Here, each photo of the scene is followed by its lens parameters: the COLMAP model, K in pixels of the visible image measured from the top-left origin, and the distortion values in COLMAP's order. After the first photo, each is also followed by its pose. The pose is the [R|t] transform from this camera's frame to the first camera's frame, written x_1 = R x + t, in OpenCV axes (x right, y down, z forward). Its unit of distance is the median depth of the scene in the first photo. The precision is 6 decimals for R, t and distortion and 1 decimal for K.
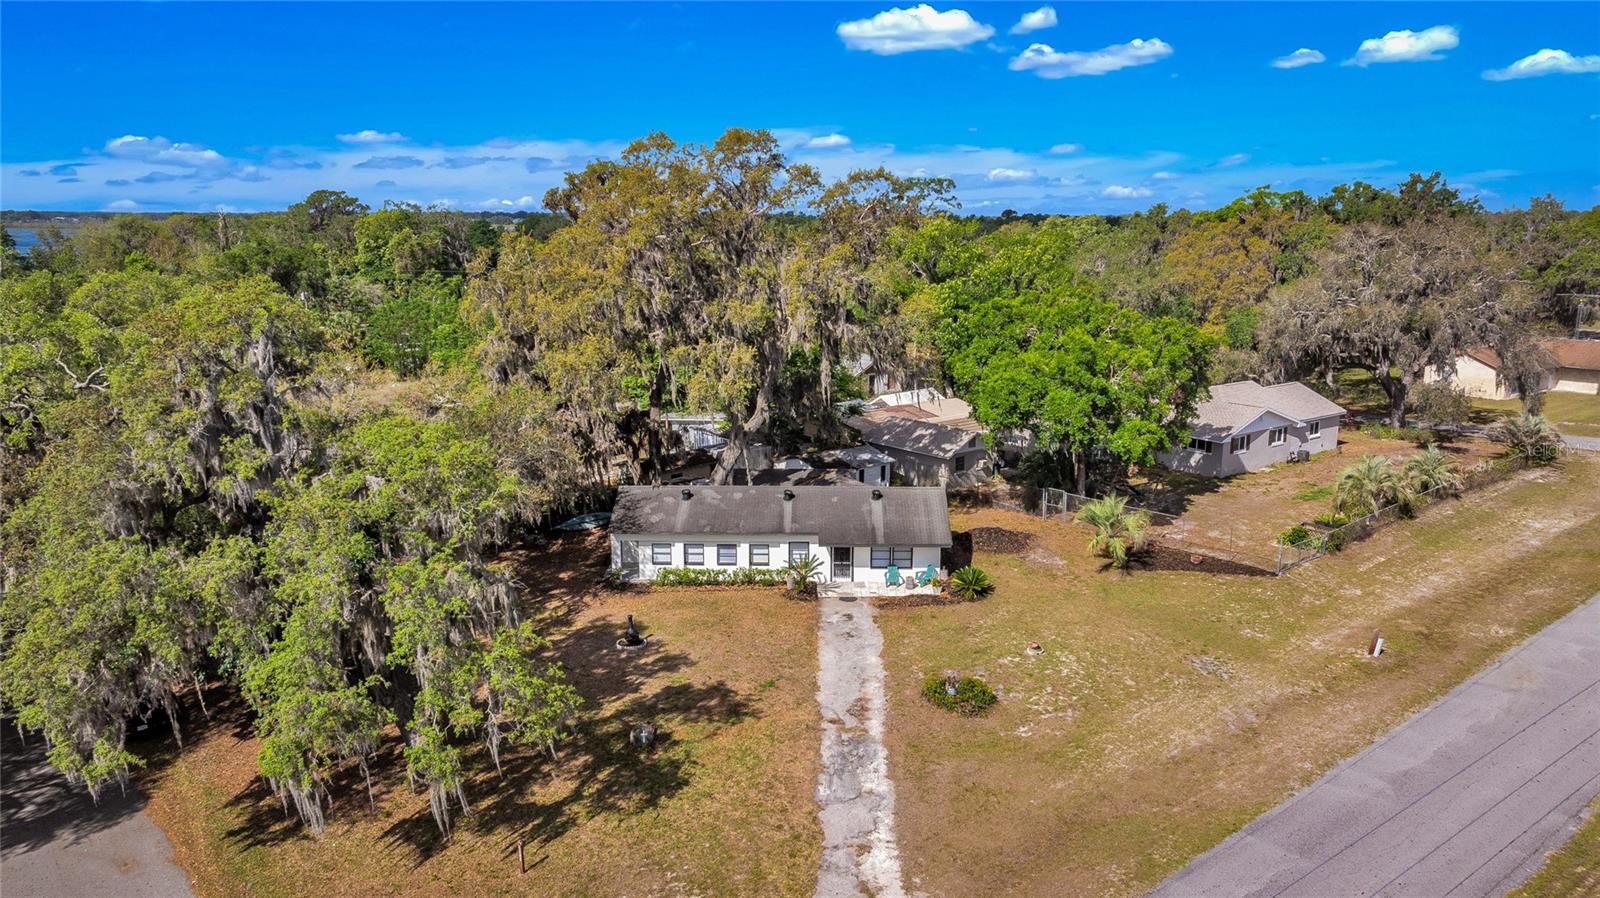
lens RADIAL K [[1135.9, 0, 807.7], [0, 1135.9, 422.0], [0, 0, 1]] dist [-0.011363, 0.001333]
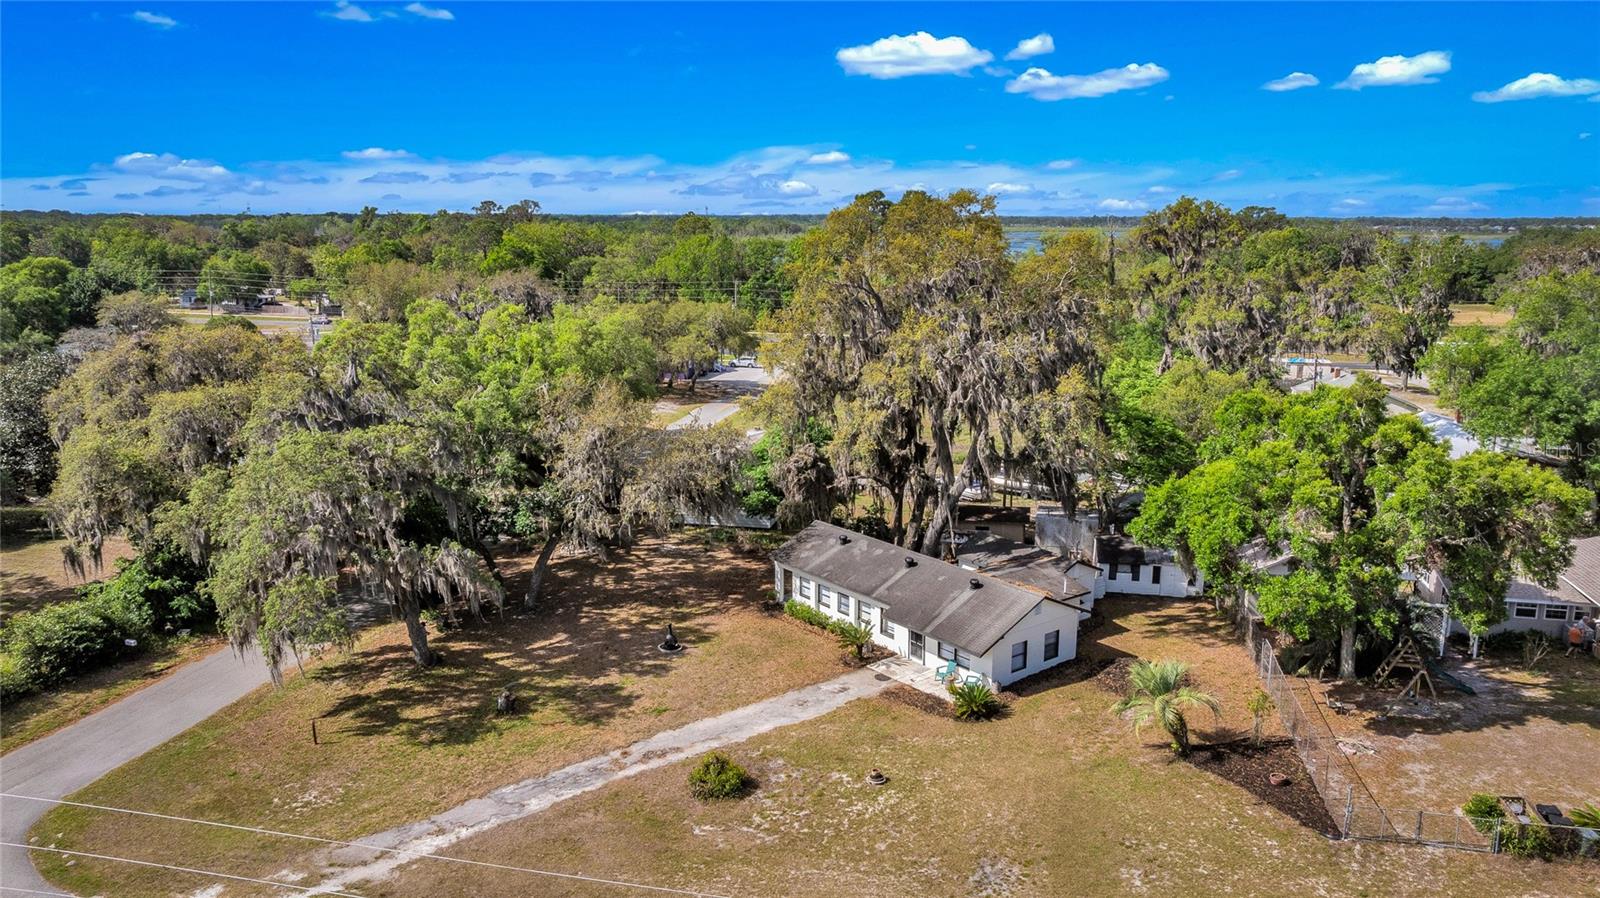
lens RADIAL K [[1138.3, 0, 806.6], [0, 1138.3, 421.5], [0, 0, 1]] dist [-0.020475, -0.006106]
pose [[0.625307, 0.136163, -0.768408, 0.696696], [-0.138633, 0.988381, 0.062327, -0.110542], [0.767966, 0.067553, 0.636918, 0.303311]]
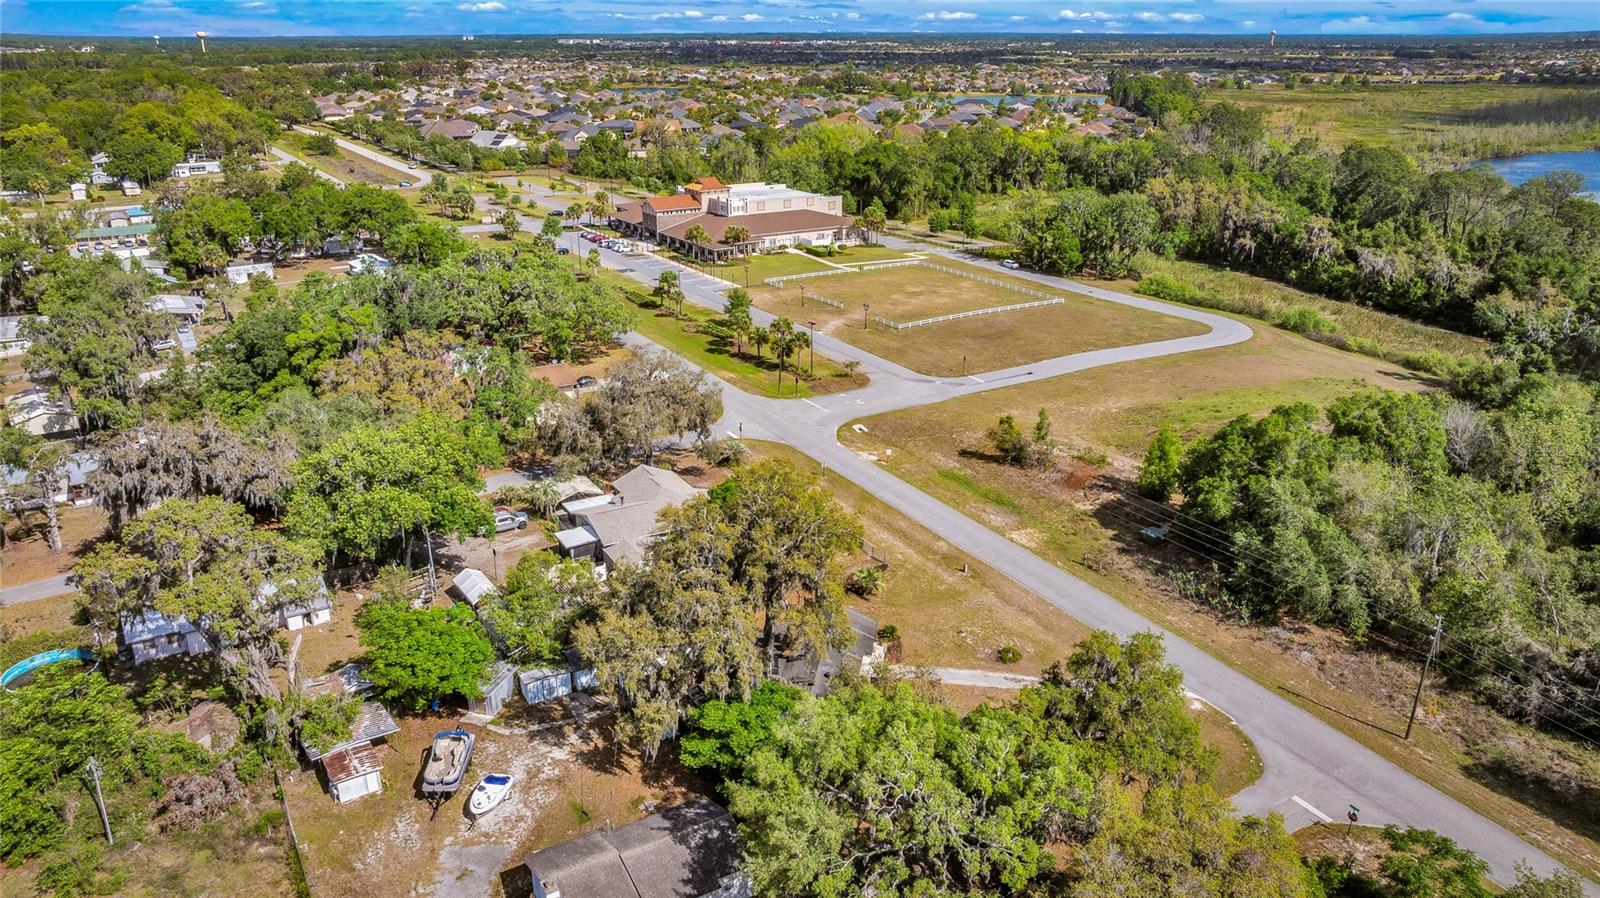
lens RADIAL K [[1141.4, 0, 811.1], [0, 1141.4, 450.8], [0, 0, 1]] dist [-0.008331, -0.002707]
pose [[0.136422, -0.355176, 0.924791, -1.651020], [0.177236, 0.927208, 0.329959, -0.858904], [-0.974667, 0.118892, 0.189442, 0.683652]]
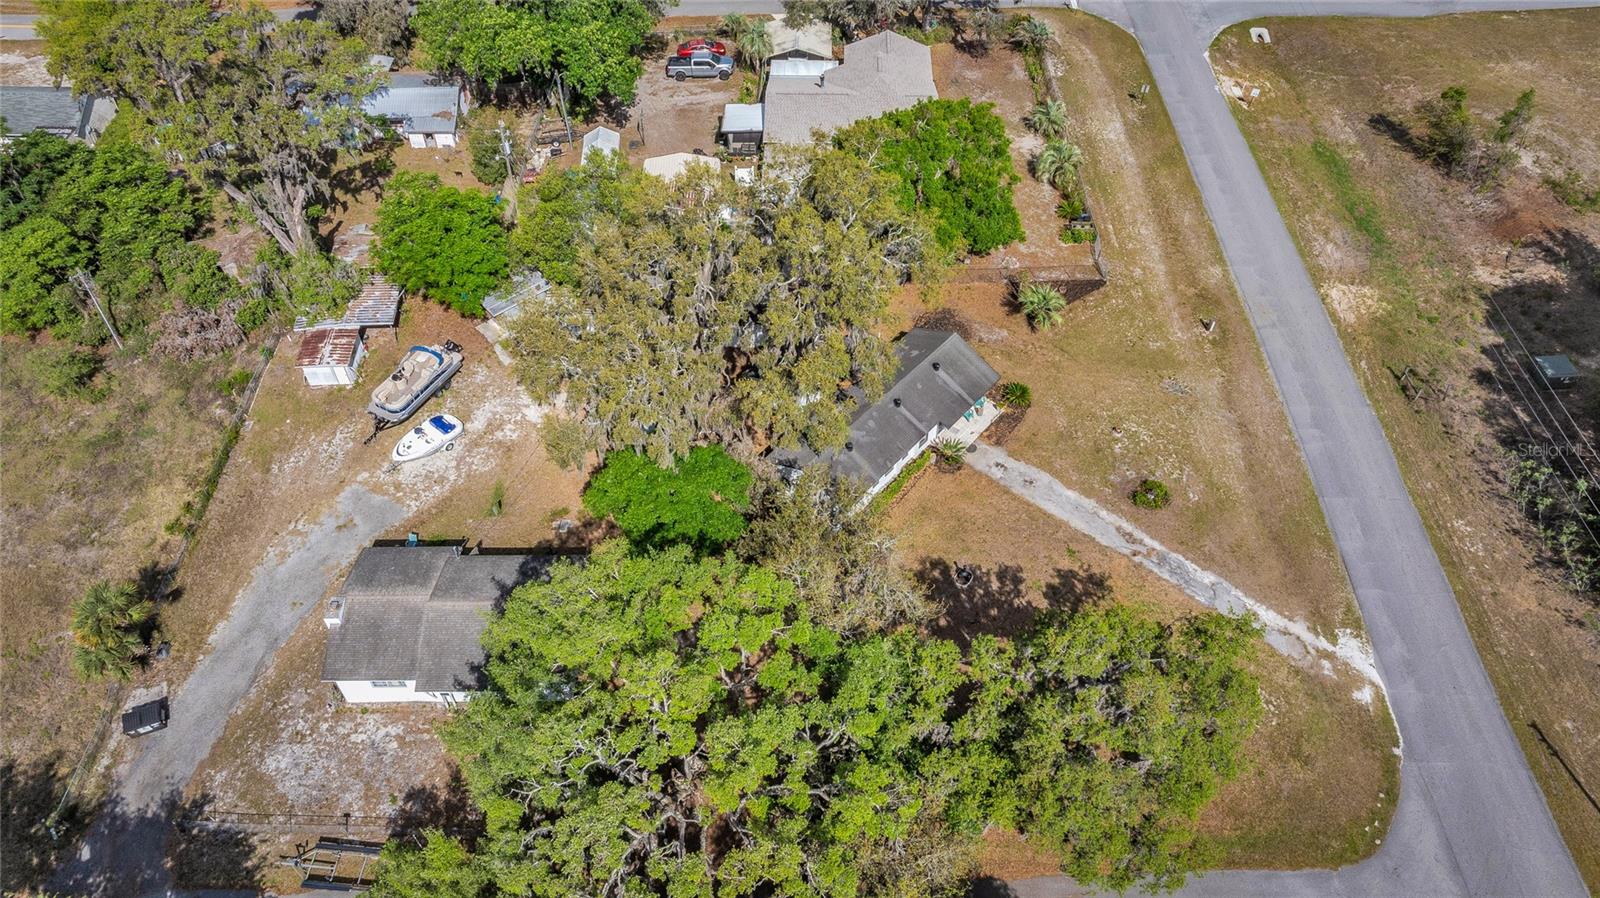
lens RADIAL K [[1141.4, 0, 811.1], [0, 1141.4, 450.8], [0, 0, 1]] dist [-0.008331, -0.002707]
pose [[0.627474, -0.577204, 0.522602, -0.831873], [0.138267, 0.743106, 0.654733, -0.800978], [-0.766263, -0.338569, 0.546088, 0.351113]]
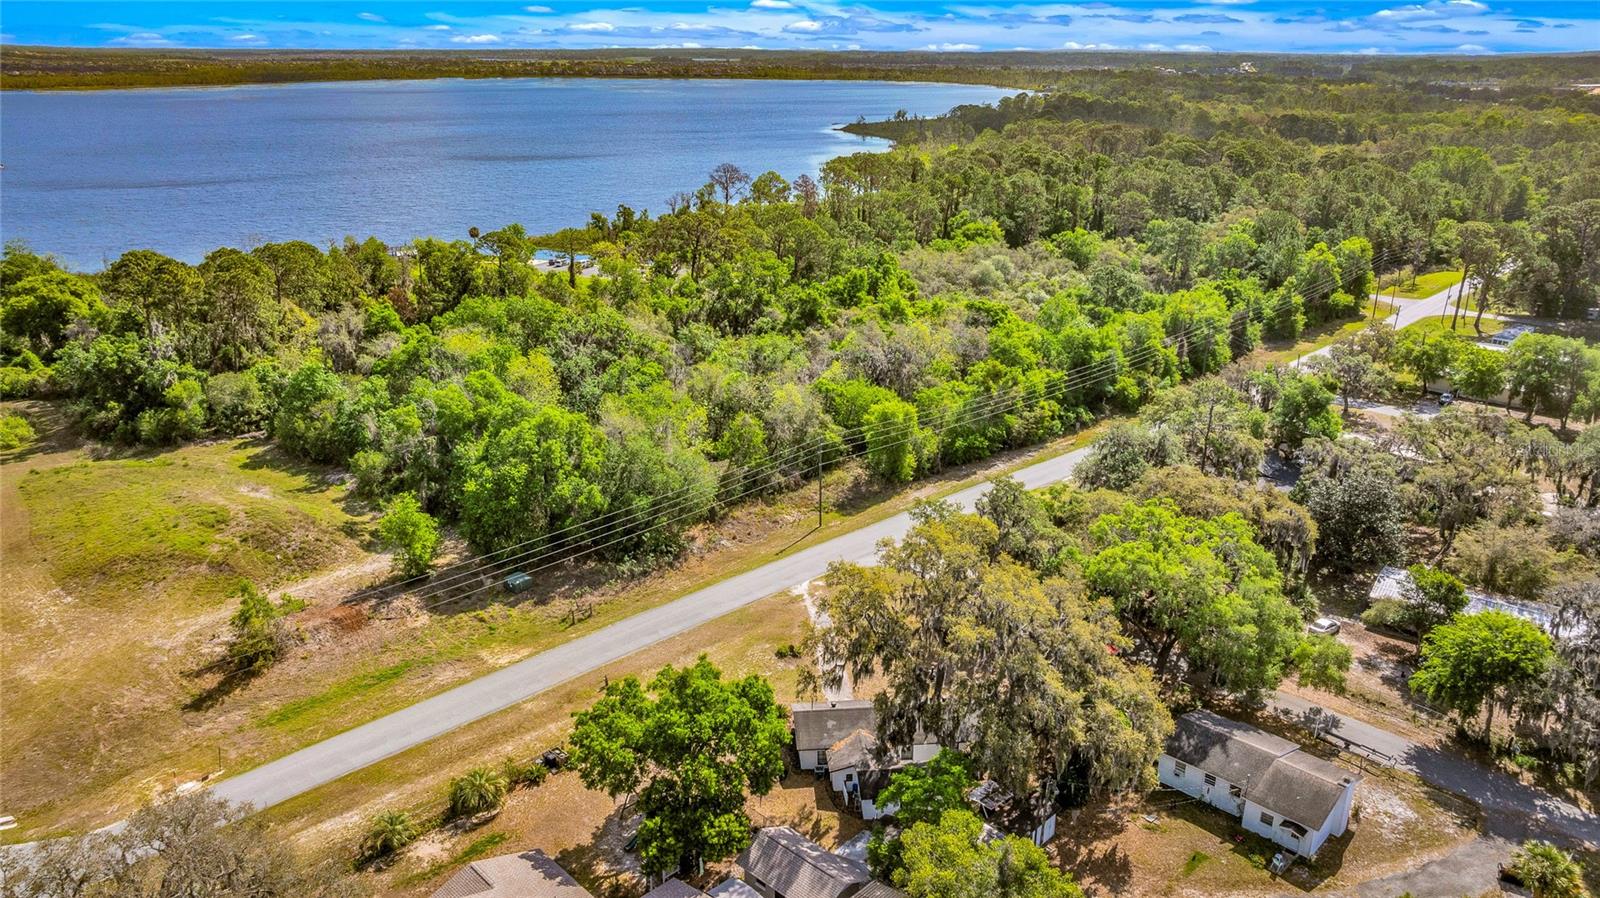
lens RADIAL K [[1138.3, 0, 806.6], [0, 1138.3, 421.5], [0, 0, 1]] dist [-0.020475, -0.006106]
pose [[-0.993292, 0.022870, -0.113351, 0.294128], [-0.033580, 0.880954, 0.472009, -1.151292], [0.110652, 0.472649, -0.874276, 2.367078]]
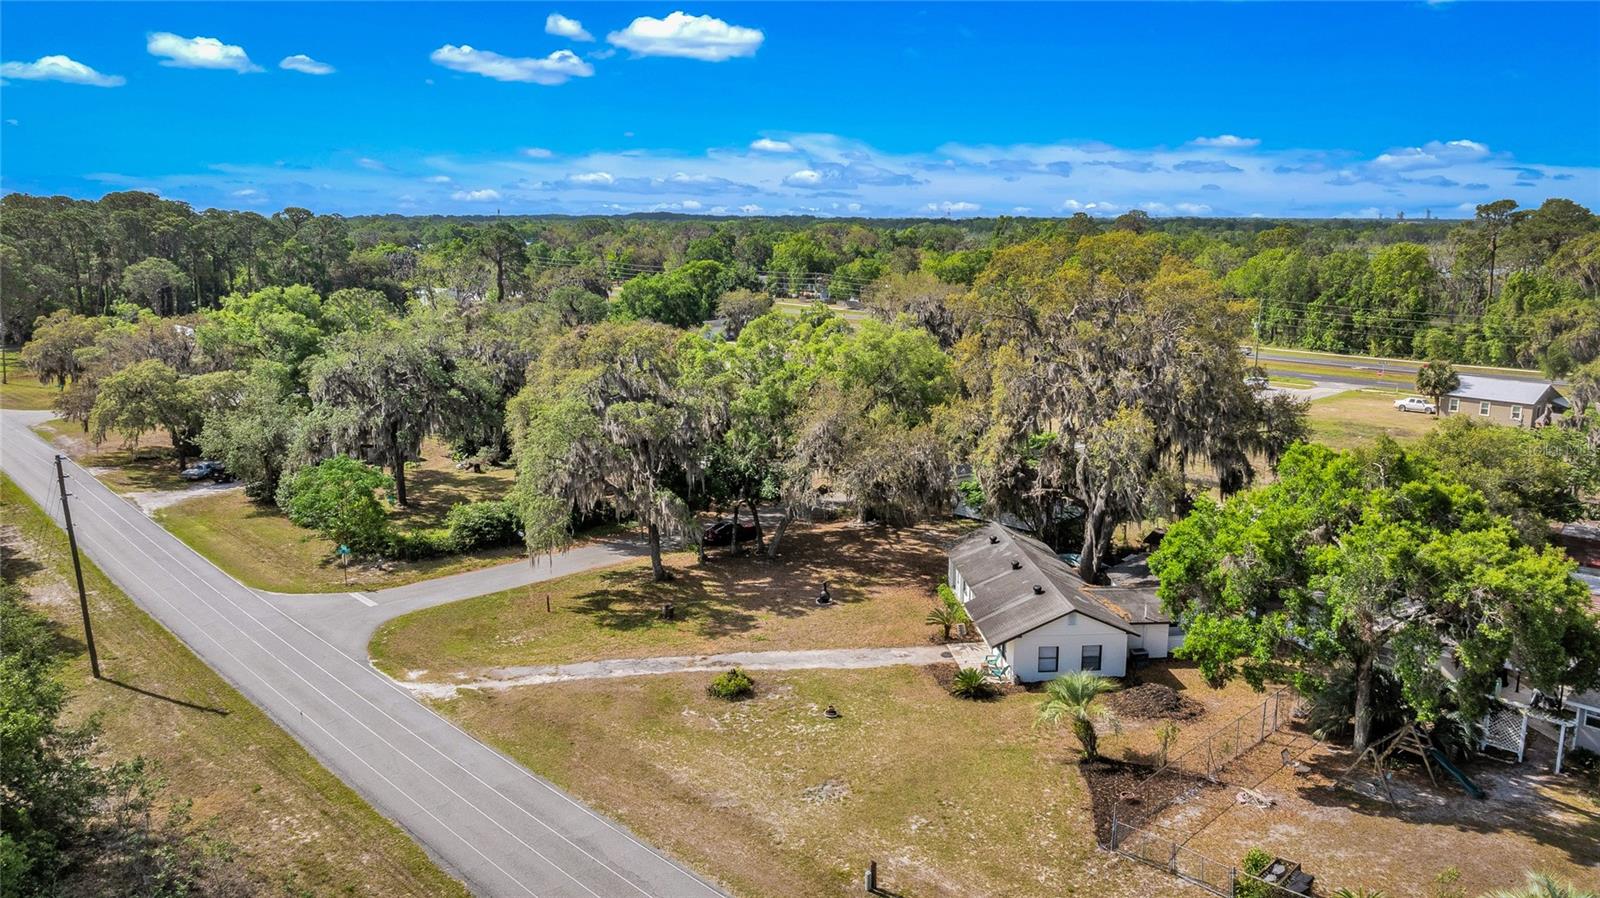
lens RADIAL K [[1135.9, 0, 807.7], [0, 1135.9, 422.0], [0, 0, 1]] dist [-0.011363, 0.001333]
pose [[0.092017, 0.171659, -0.980850, 1.066898], [-0.176498, 0.972243, 0.153595, -0.214286], [0.979991, 0.158985, 0.119760, 0.671133]]
